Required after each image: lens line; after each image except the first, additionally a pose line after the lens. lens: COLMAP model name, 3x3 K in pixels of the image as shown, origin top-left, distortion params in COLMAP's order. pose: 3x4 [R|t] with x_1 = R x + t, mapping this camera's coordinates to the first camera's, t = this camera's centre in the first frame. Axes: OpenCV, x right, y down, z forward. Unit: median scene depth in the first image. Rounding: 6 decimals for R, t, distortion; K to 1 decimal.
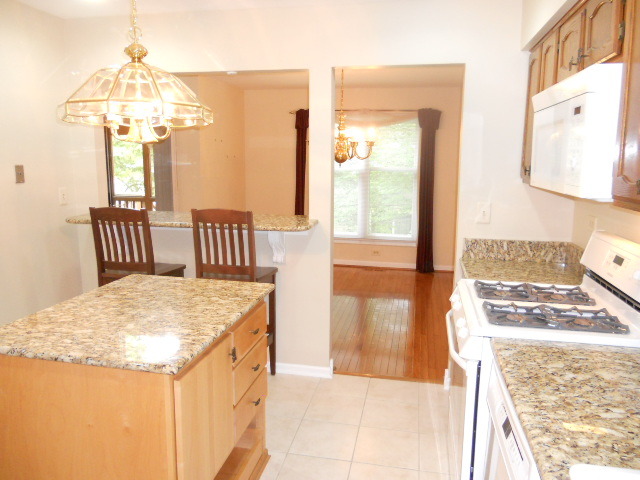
lens RADIAL K [[498.8, 0, 322.9], [0, 498.8, 251.4], [0, 0, 1]] dist [-0.023355, -0.005508]
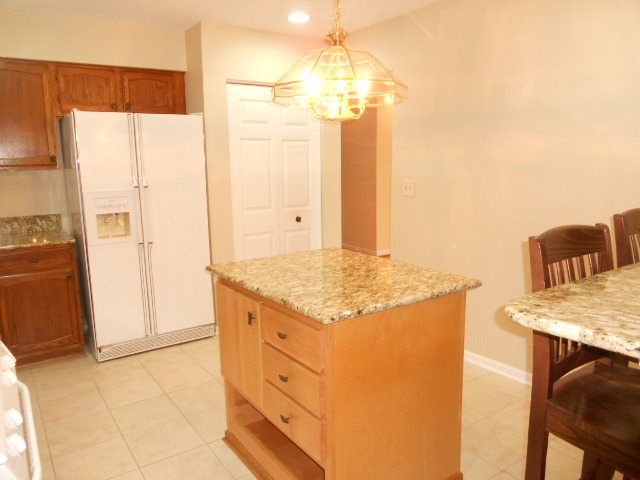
lens RADIAL K [[494.3, 0, 302.8], [0, 494.3, 239.8], [0, 0, 1]] dist [-0.038448, -0.000974]
pose [[-0.720858, 0.109749, -0.684338, 0.393188], [-0.120685, 0.952423, 0.279868, -0.232032], [0.682495, 0.284334, -0.673317, 1.550037]]
